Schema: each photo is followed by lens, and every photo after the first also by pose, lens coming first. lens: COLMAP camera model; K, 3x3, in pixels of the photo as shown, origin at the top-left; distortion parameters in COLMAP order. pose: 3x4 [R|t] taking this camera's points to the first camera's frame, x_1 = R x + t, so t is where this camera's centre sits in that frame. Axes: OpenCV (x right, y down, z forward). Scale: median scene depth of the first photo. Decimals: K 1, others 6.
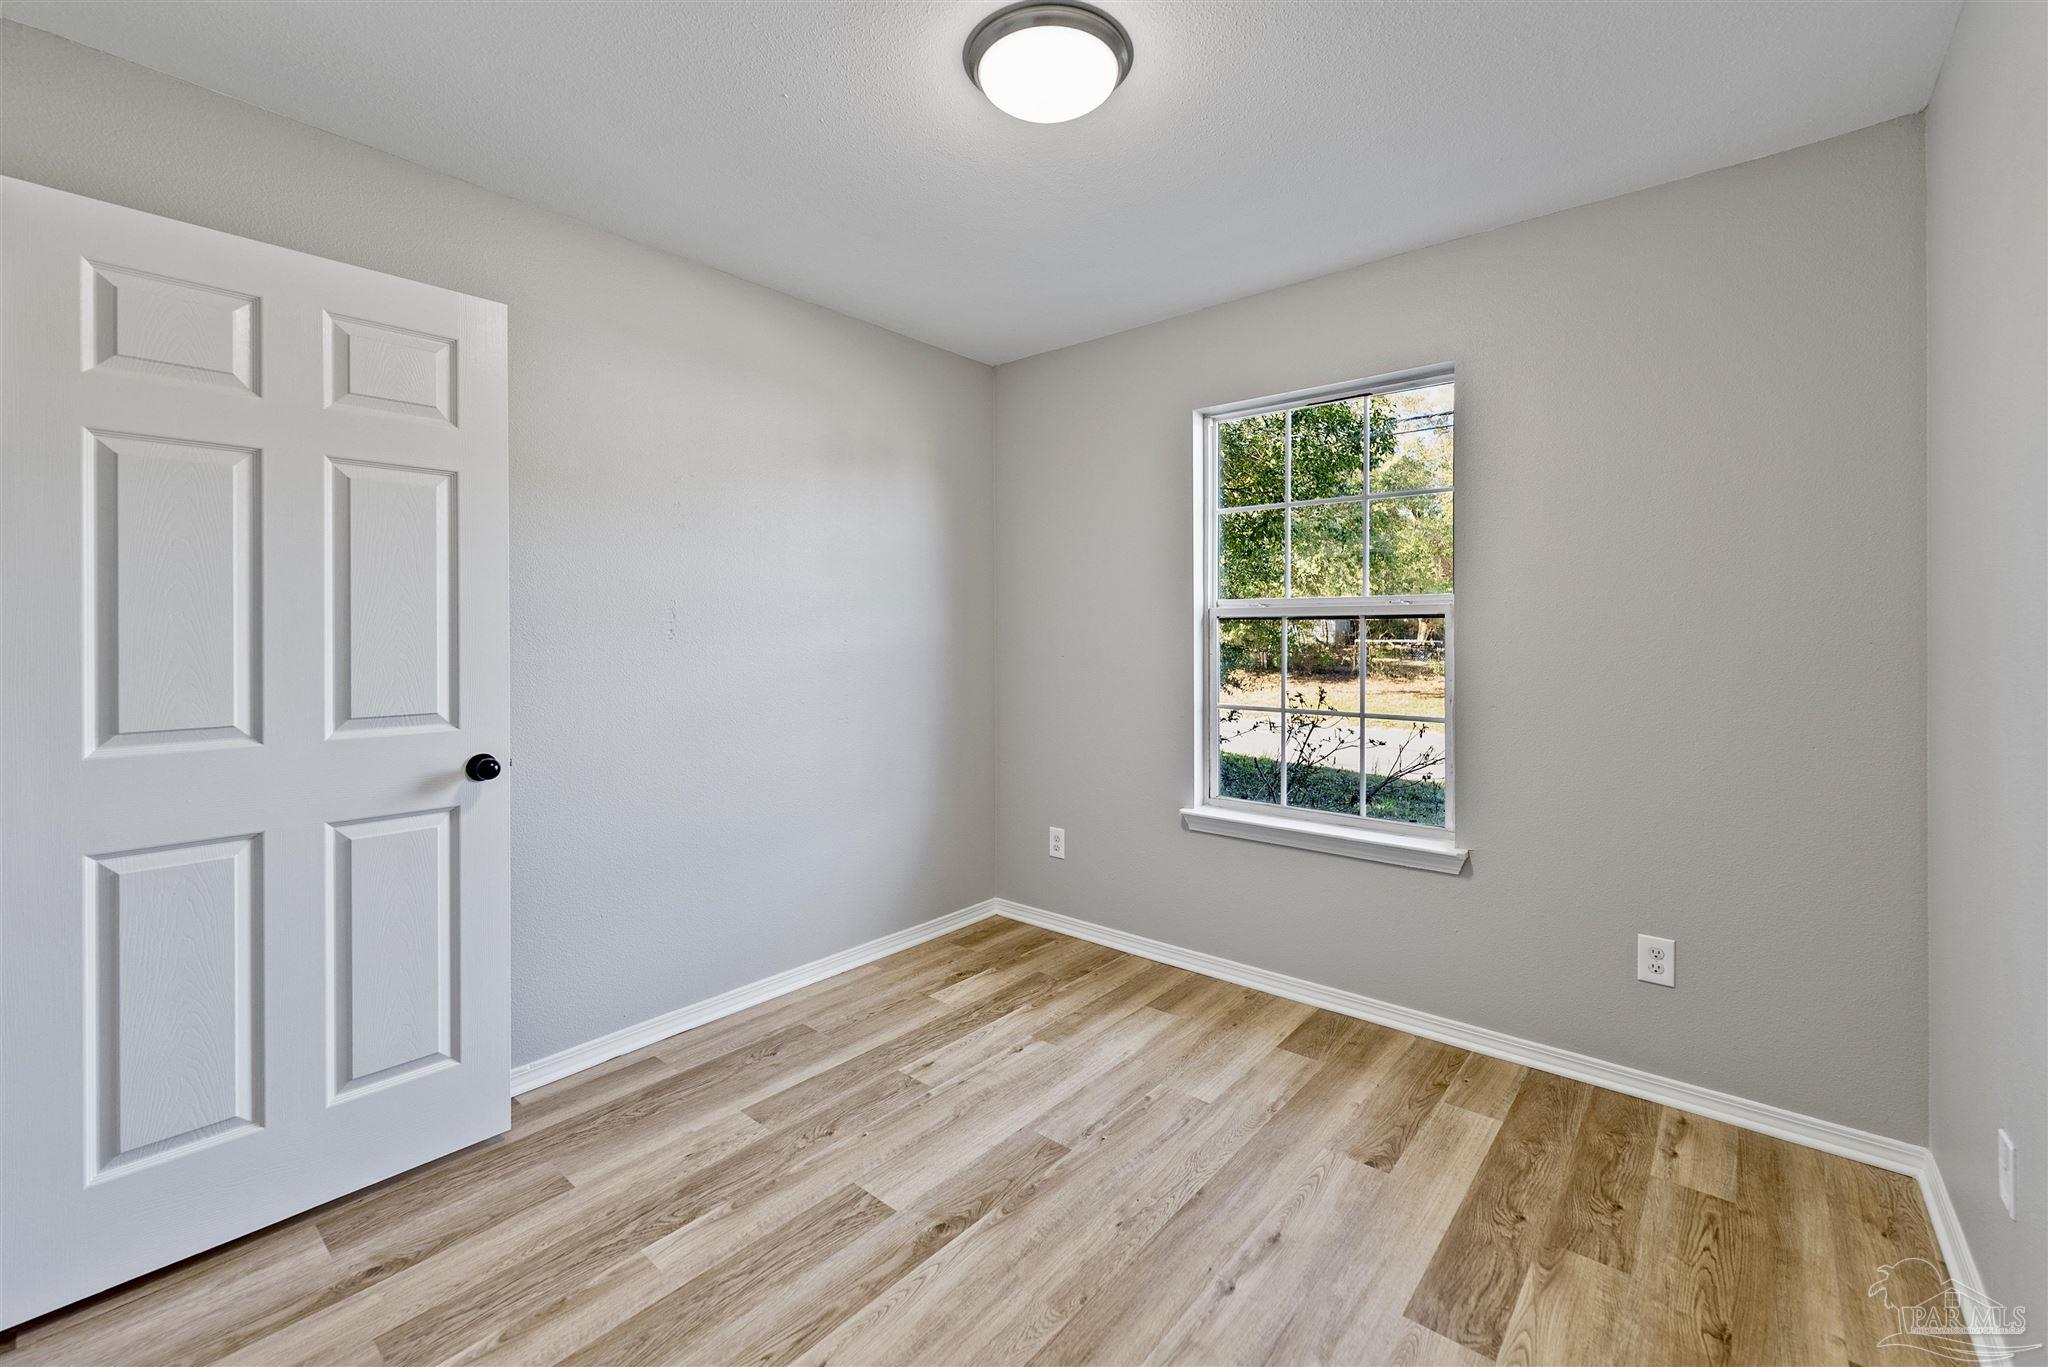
lens RADIAL K [[847.9, 0, 1022.3], [0, 847.9, 649.1], [0, 0, 1]] dist [-0.001334, 0.000196]
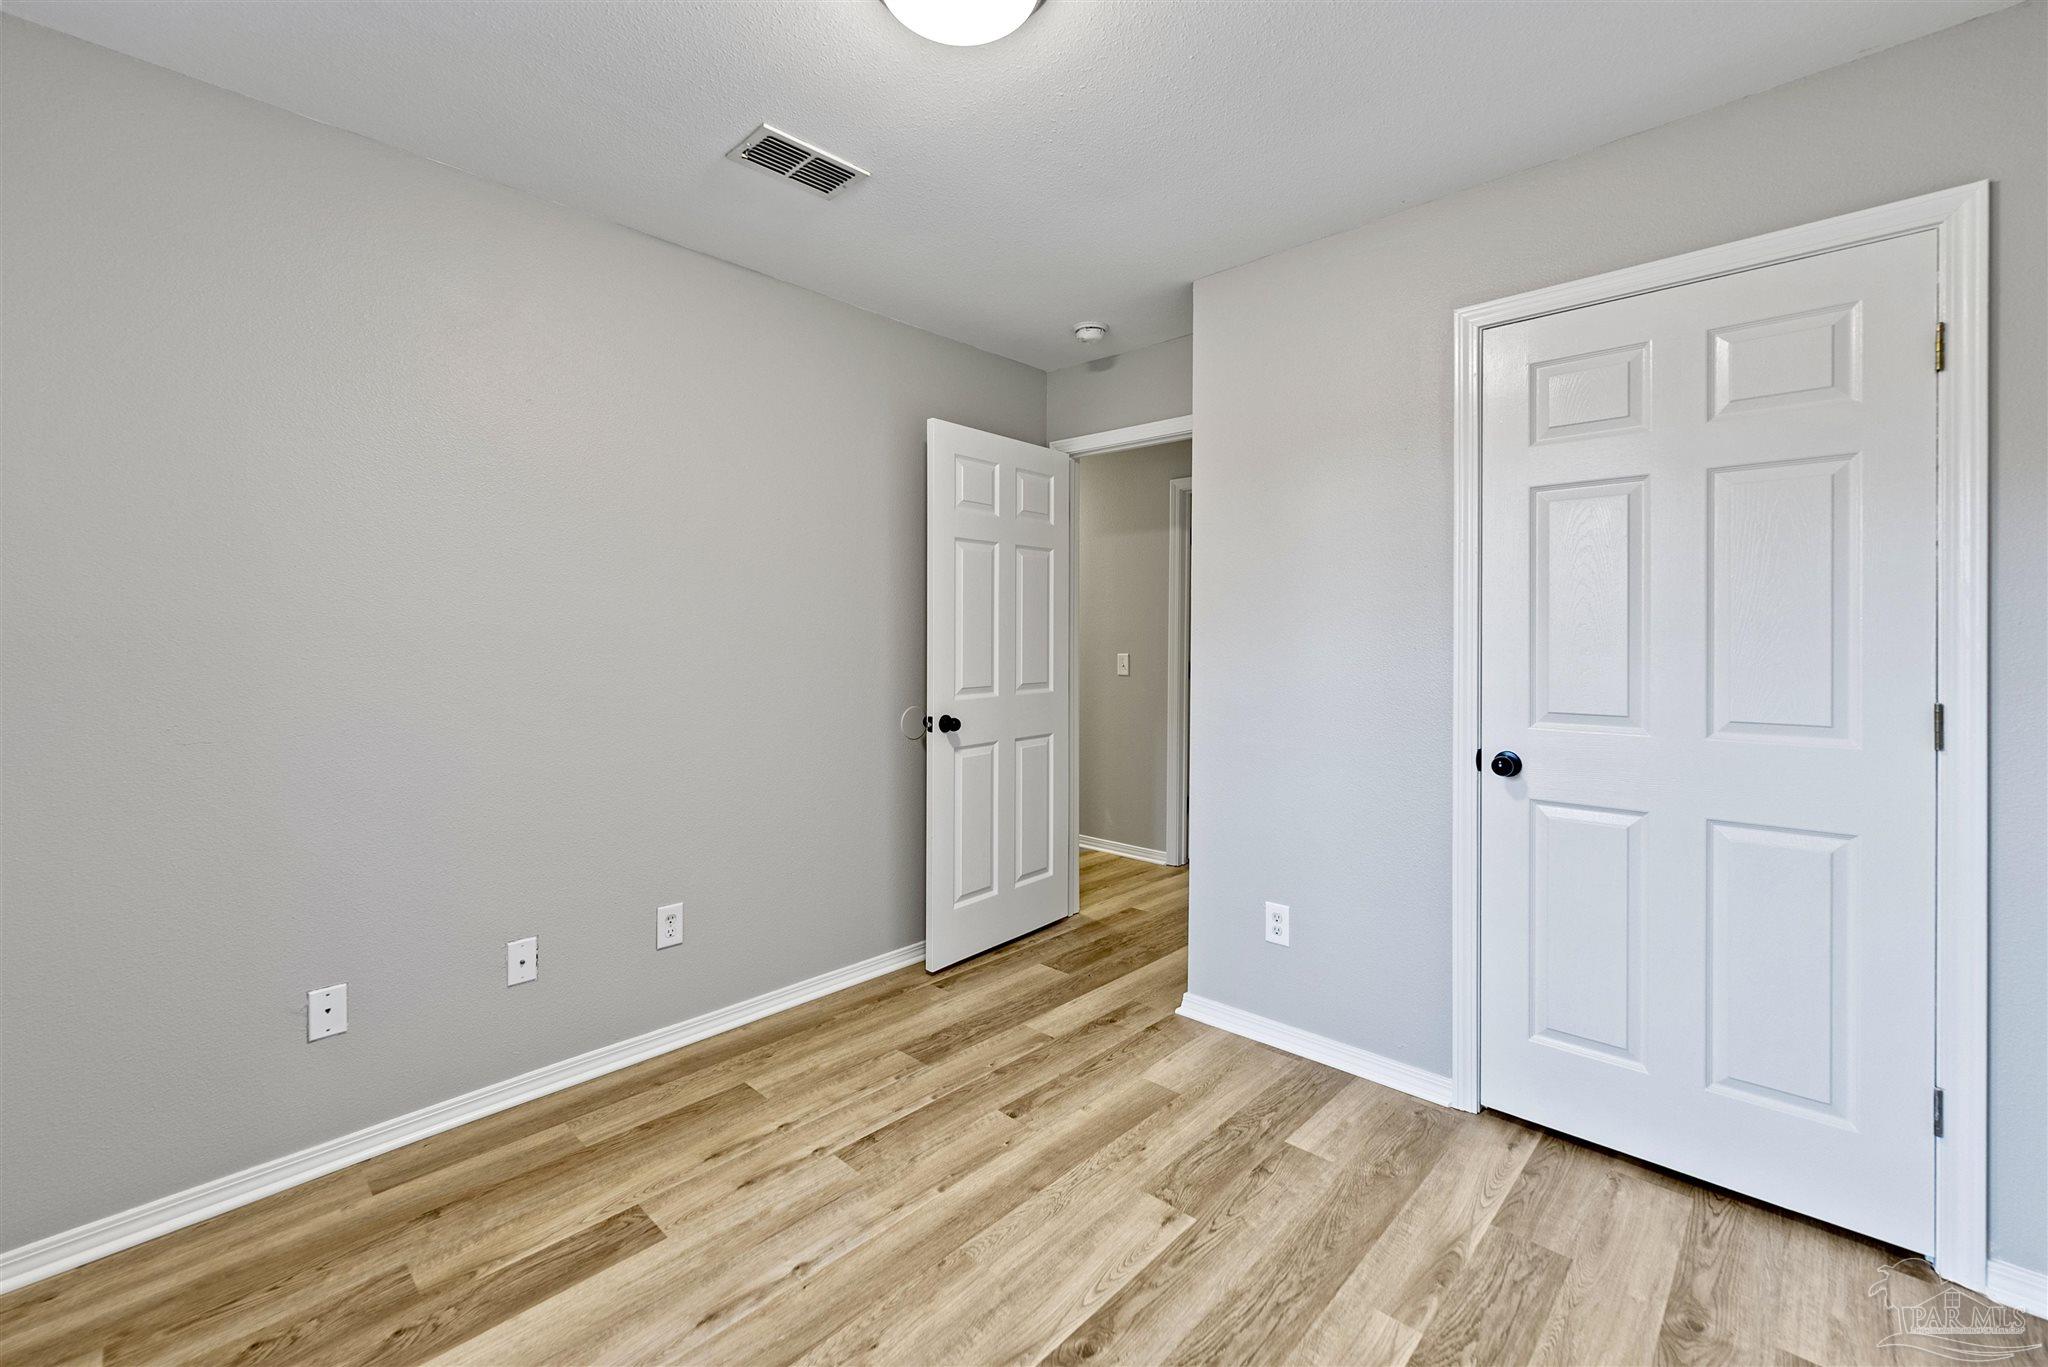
lens RADIAL K [[847.9, 0, 1022.3], [0, 847.9, 649.1], [0, 0, 1]] dist [-0.001334, 0.000196]
pose [[-0.998539, 0.000846, 0.054023, -0.082764], [0.002393, 0.999589, 0.028579, -0.033203], [-0.053977, 0.028666, -0.998131, 1.928621]]
